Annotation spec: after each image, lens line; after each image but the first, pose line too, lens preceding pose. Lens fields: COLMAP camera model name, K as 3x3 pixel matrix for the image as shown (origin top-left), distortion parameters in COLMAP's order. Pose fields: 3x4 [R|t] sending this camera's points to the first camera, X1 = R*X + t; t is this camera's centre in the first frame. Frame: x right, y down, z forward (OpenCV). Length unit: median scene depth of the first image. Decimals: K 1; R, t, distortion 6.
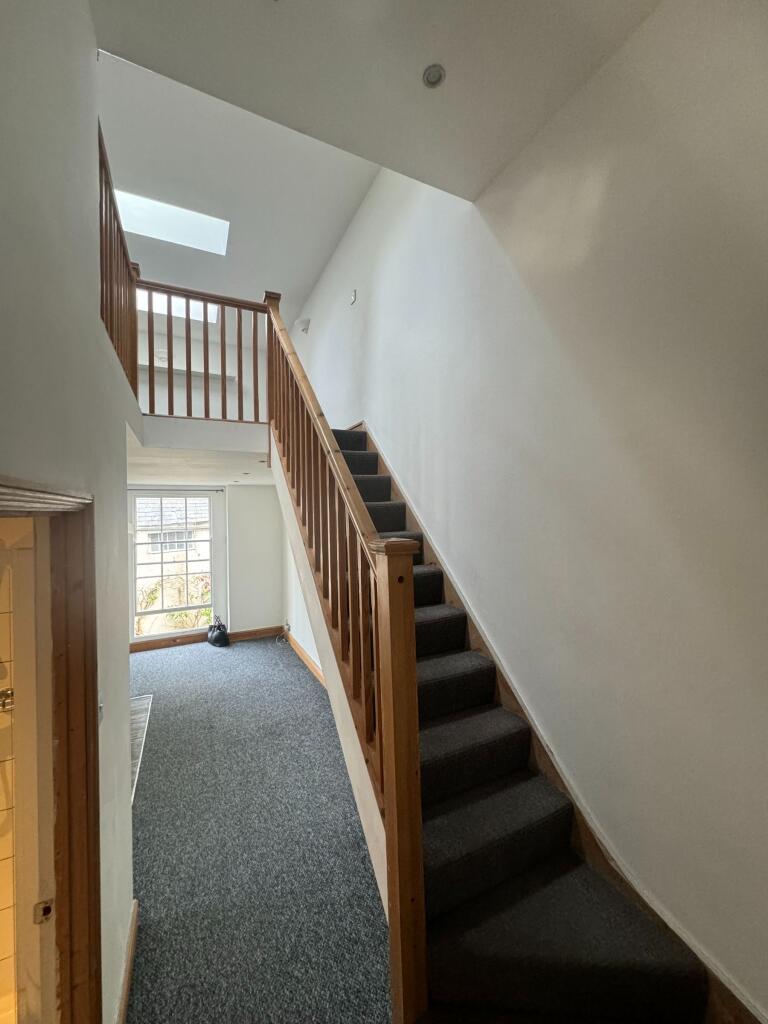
lens RADIAL K [[405.3, 0, 387.2], [0, 405.3, 514.9], [0, 0, 1]] dist [0.000279, 0.000170]
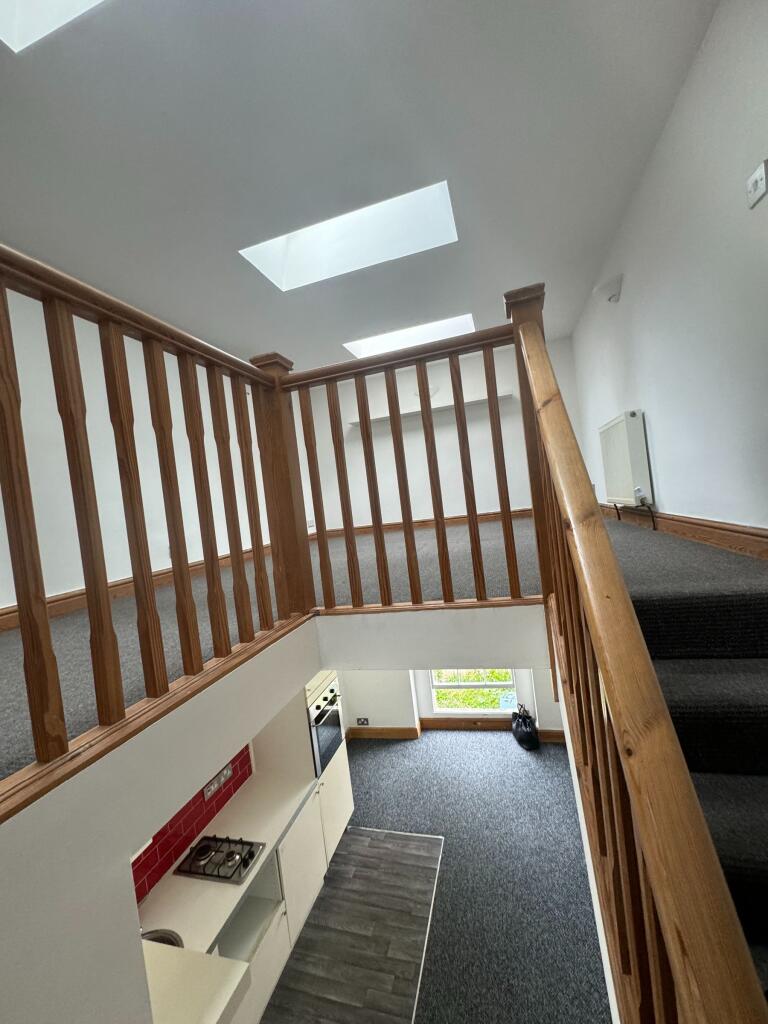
lens RADIAL K [[408.1, 0, 384.0], [0, 408.1, 512.0], [0, 0, 1]] dist [-0.002210, 0.000329]
pose [[0.731208, -0.057910, -0.679692, -0.074944], [0.108738, 0.993545, 0.032330, -0.226467], [0.673432, -0.097548, 0.732785, 0.371964]]
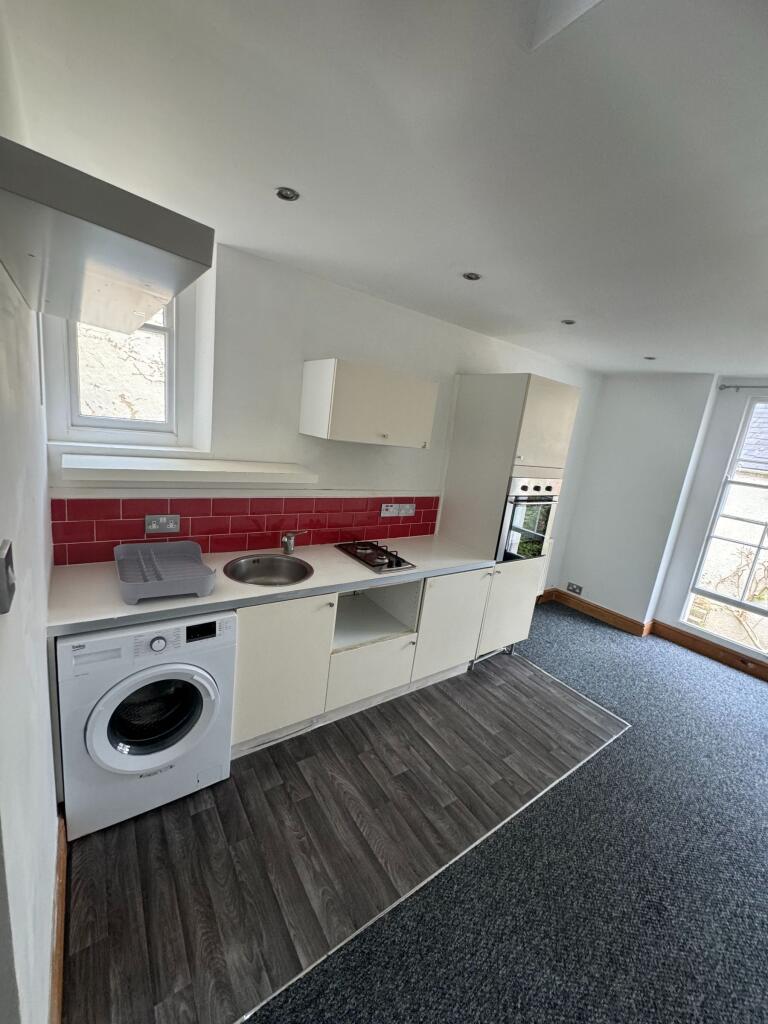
lens RADIAL K [[405.3, 0, 387.2], [0, 405.3, 514.9], [0, 0, 1]] dist [0.000279, 0.000170]
pose [[0.161681, 0.248548, -0.955030, -0.145705], [-0.128658, 0.964812, 0.229313, 0.058508], [0.978420, 0.085796, 0.187969, 0.495357]]
